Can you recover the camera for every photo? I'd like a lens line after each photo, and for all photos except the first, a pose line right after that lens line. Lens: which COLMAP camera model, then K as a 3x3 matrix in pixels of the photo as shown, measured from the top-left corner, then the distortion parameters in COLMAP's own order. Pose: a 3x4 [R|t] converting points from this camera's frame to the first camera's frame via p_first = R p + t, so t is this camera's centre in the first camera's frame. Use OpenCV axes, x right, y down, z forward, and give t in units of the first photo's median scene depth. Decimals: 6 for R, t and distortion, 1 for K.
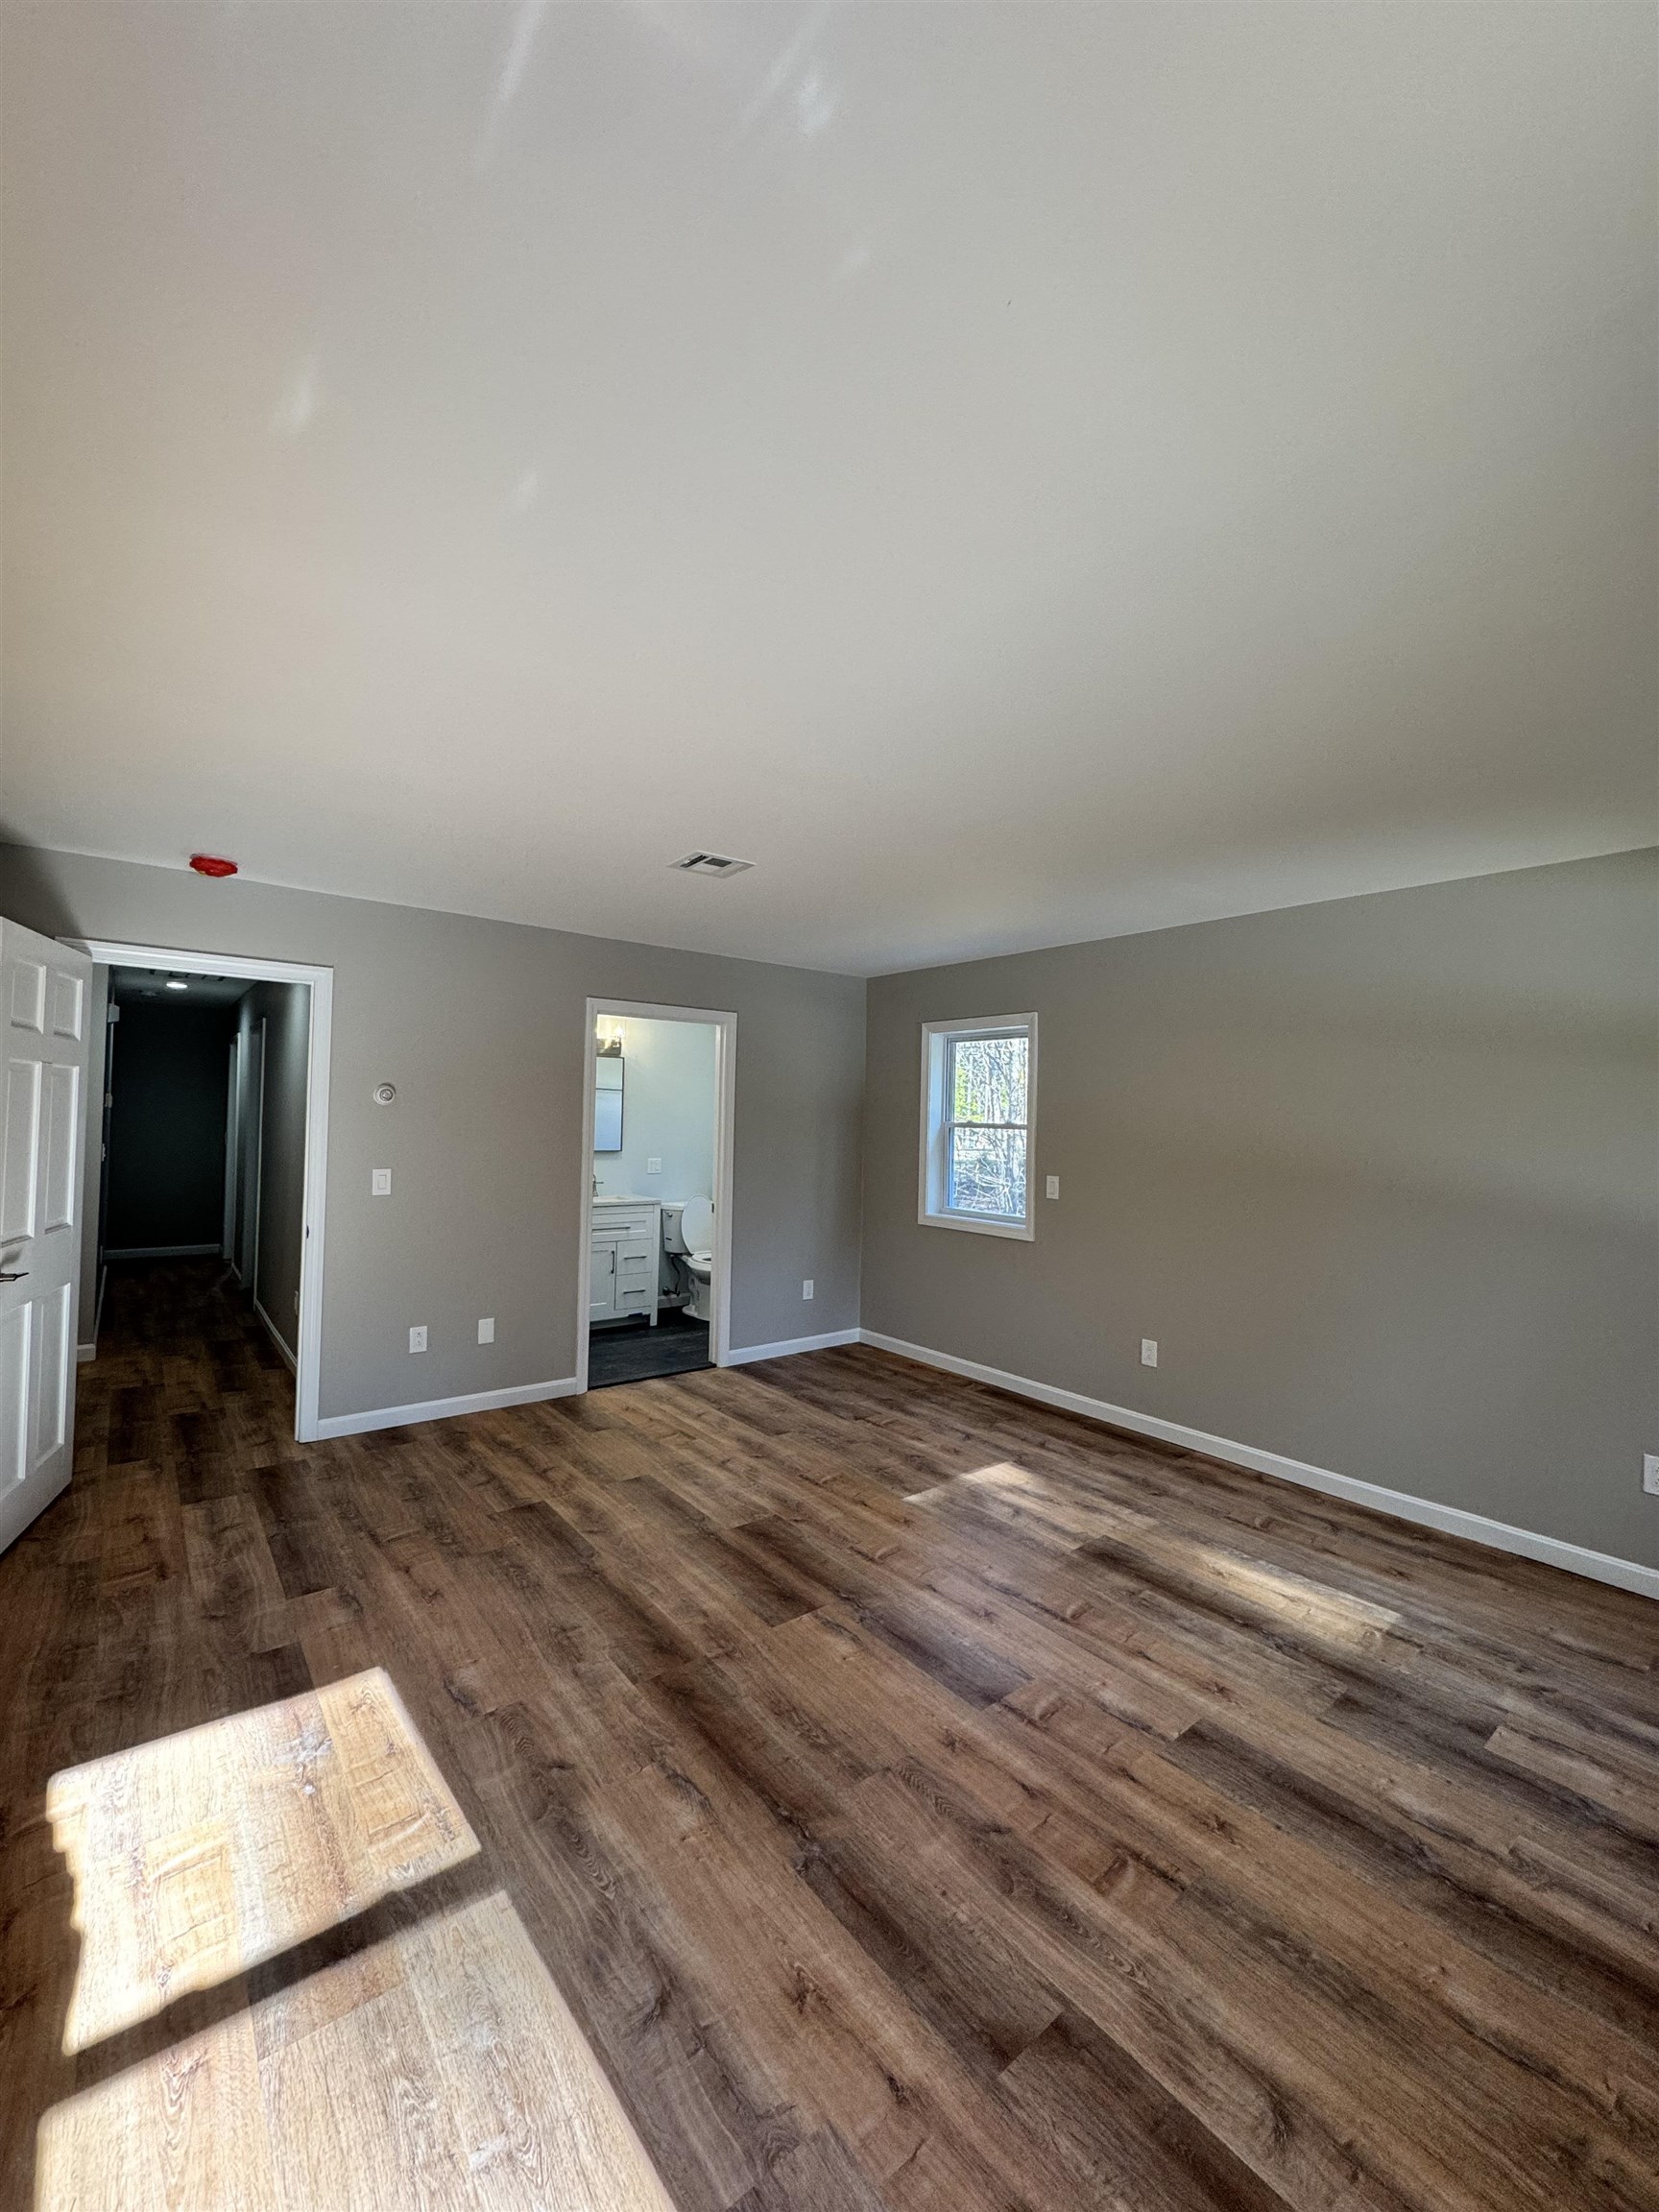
lens RADIAL K [[880.0, 0, 830.7], [0, 880.0, 1102.7], [0, 0, 1]] dist [-0.004617, 0.000549]
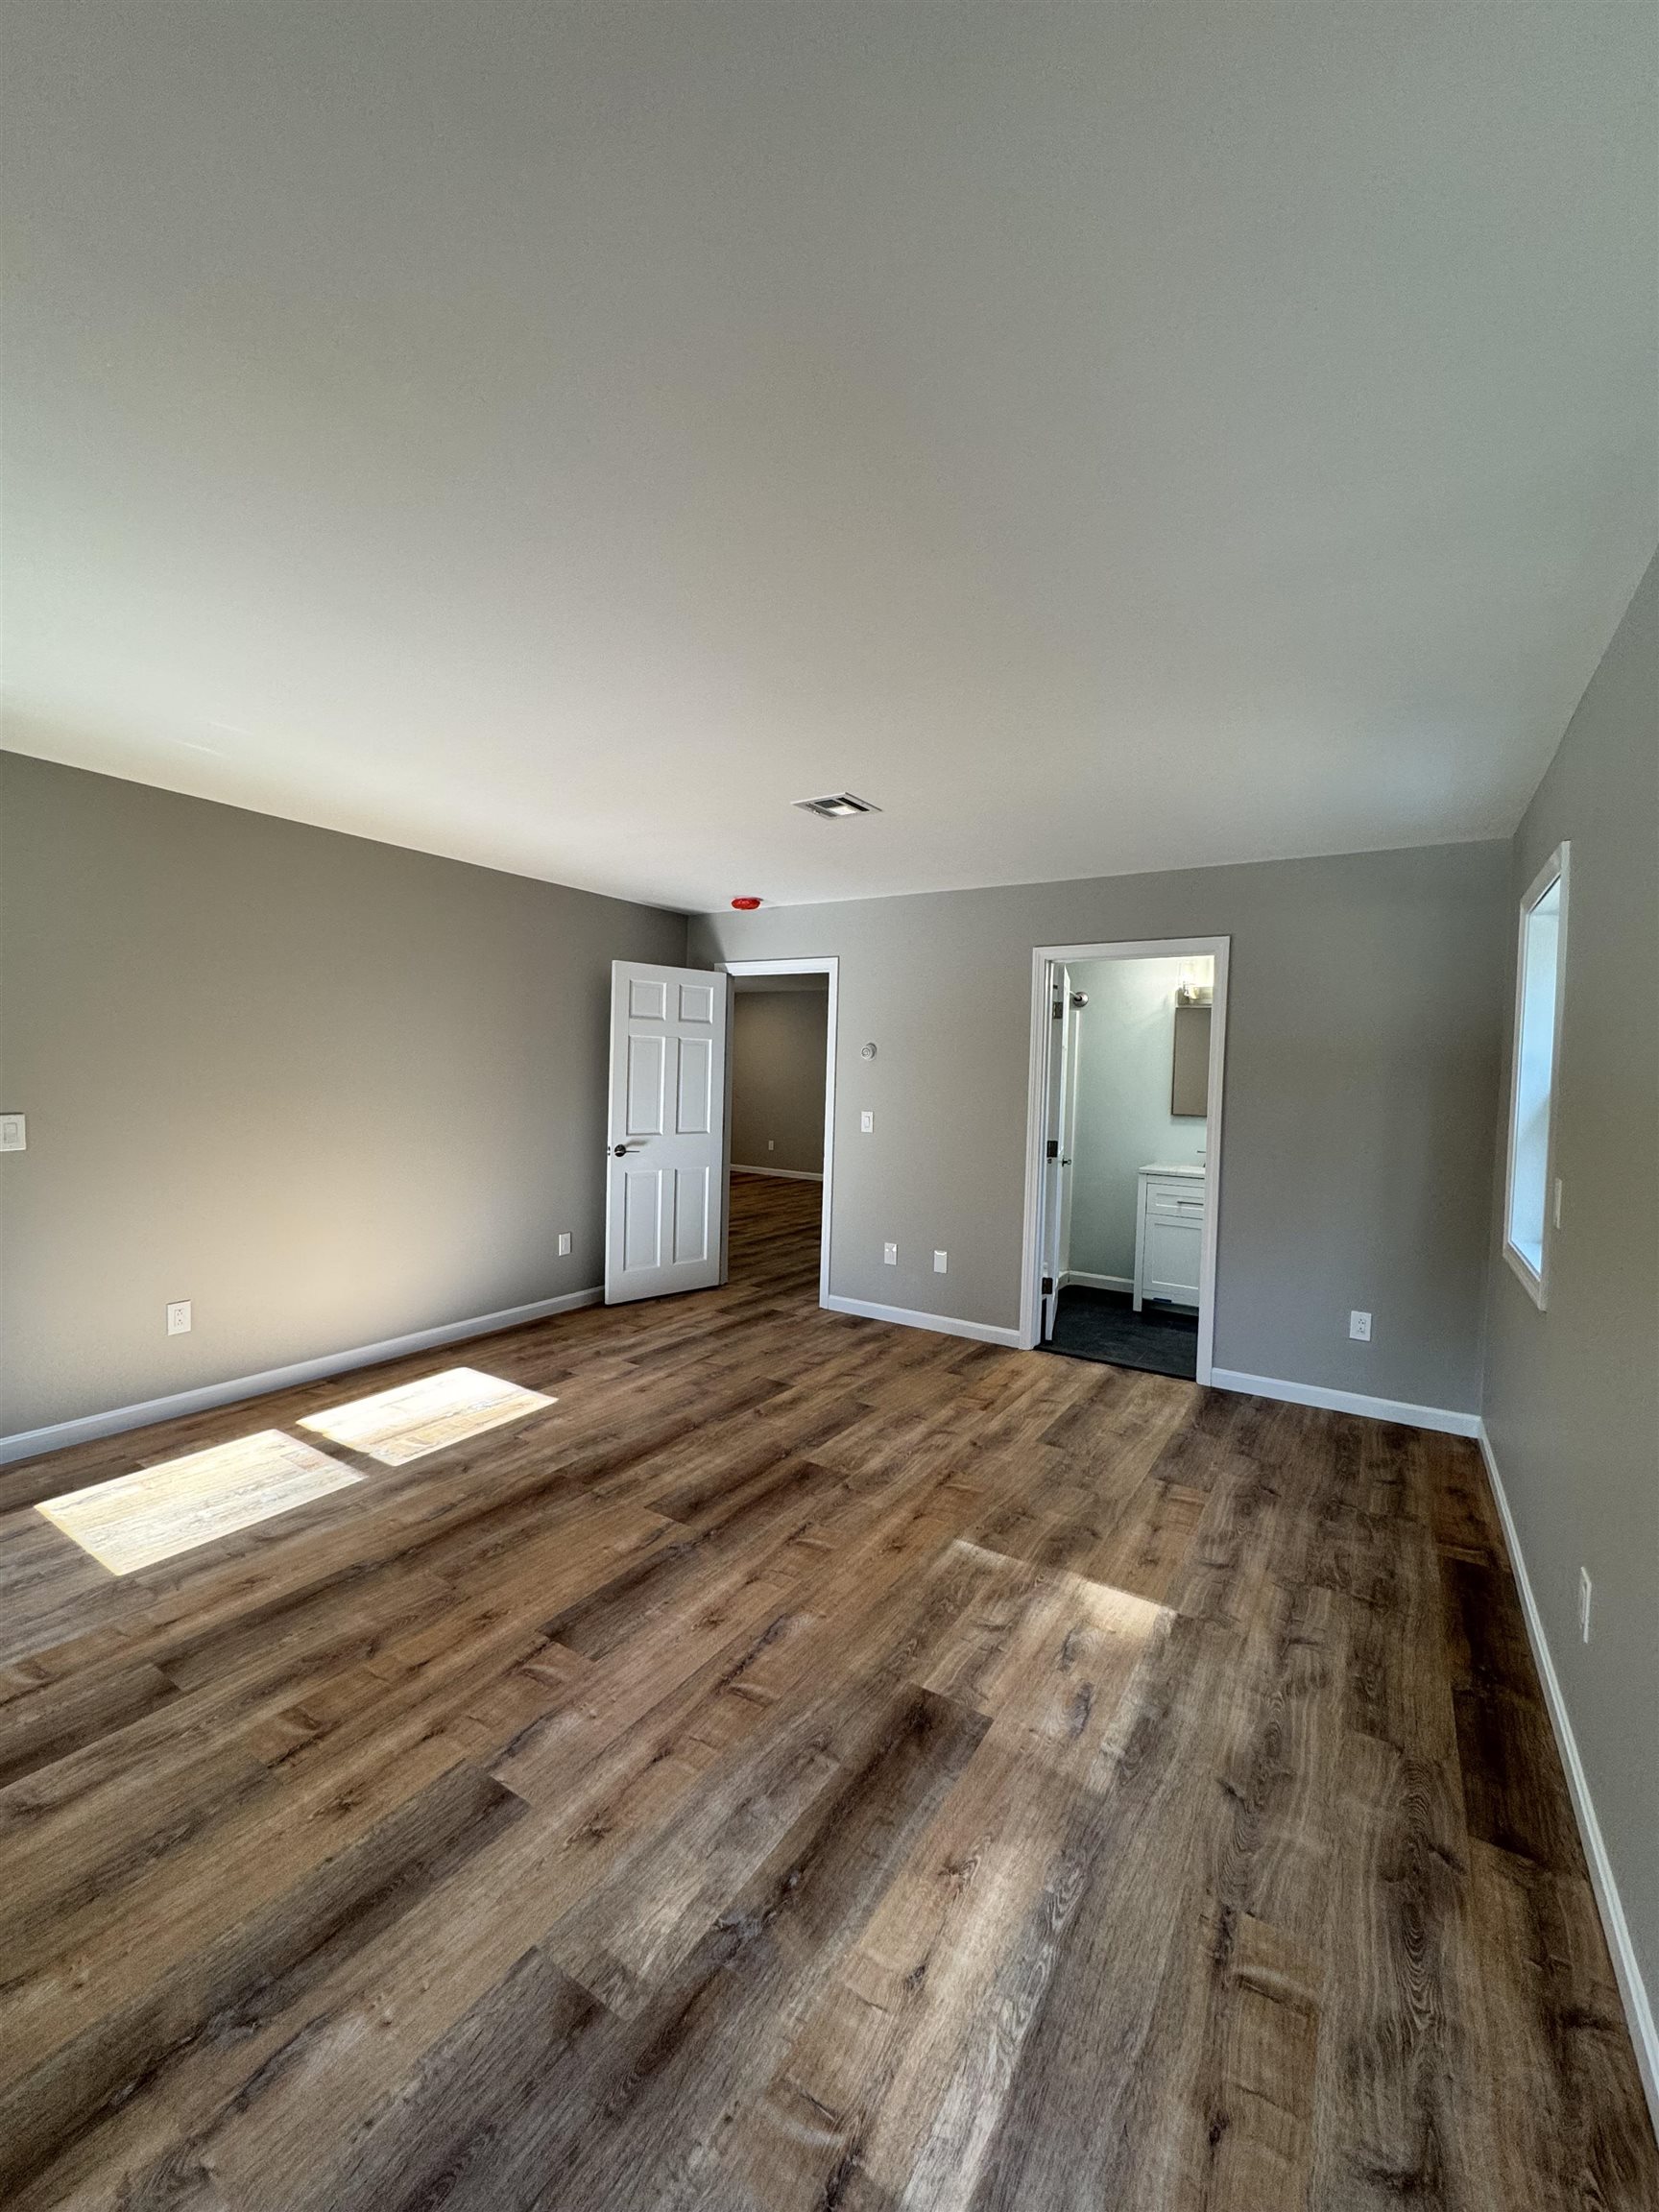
lens RADIAL K [[880.0, 0, 830.7], [0, 880.0, 1102.7], [0, 0, 1]] dist [-0.004617, 0.000549]
pose [[0.323023, 0.018870, -0.946203, 0.893039], [-0.001440, 0.999810, 0.019448, 0.051923], [0.946390, -0.004920, 0.322989, 0.733101]]
